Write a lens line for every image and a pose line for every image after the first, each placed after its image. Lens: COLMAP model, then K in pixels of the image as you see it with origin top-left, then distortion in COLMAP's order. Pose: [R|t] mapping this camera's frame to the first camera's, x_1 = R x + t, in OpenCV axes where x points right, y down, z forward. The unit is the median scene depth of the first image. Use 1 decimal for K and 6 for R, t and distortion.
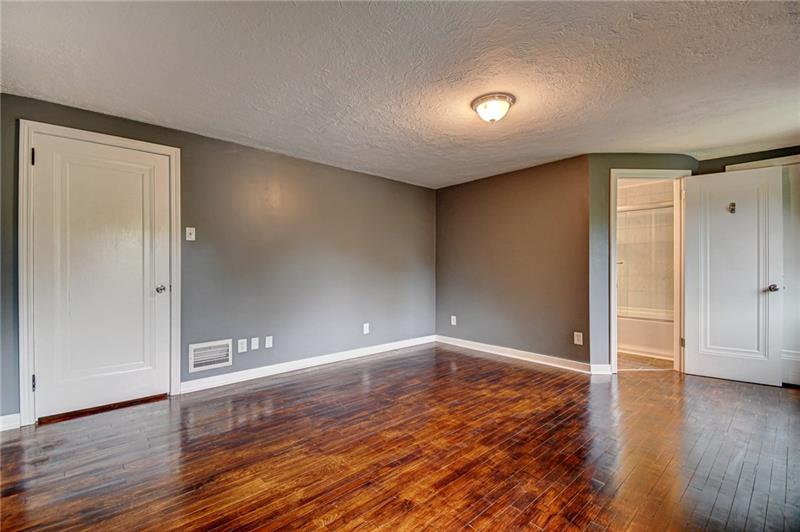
lens RADIAL K [[345.9, 0, 400.0], [0, 345.9, 266.0], [0, 0, 1]] dist [-0.001928, -0.000265]
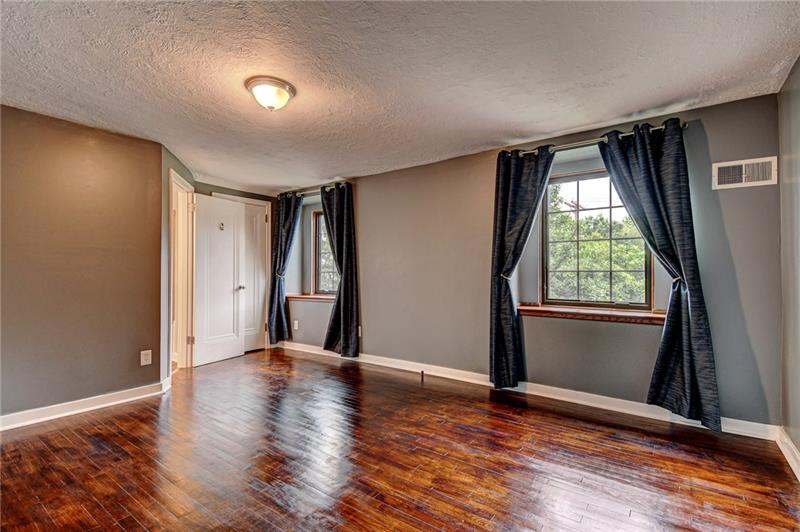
lens RADIAL K [[373.1, 0, 400.0], [0, 373.1, 266.0], [0, 0, 1]] dist [-0.000534, -0.000138]
pose [[-0.212135, 0.017672, 0.977081, -0.571956], [-0.005688, 0.999797, -0.019318, 0.002125], [-0.977224, -0.009655, -0.211991, 0.679268]]
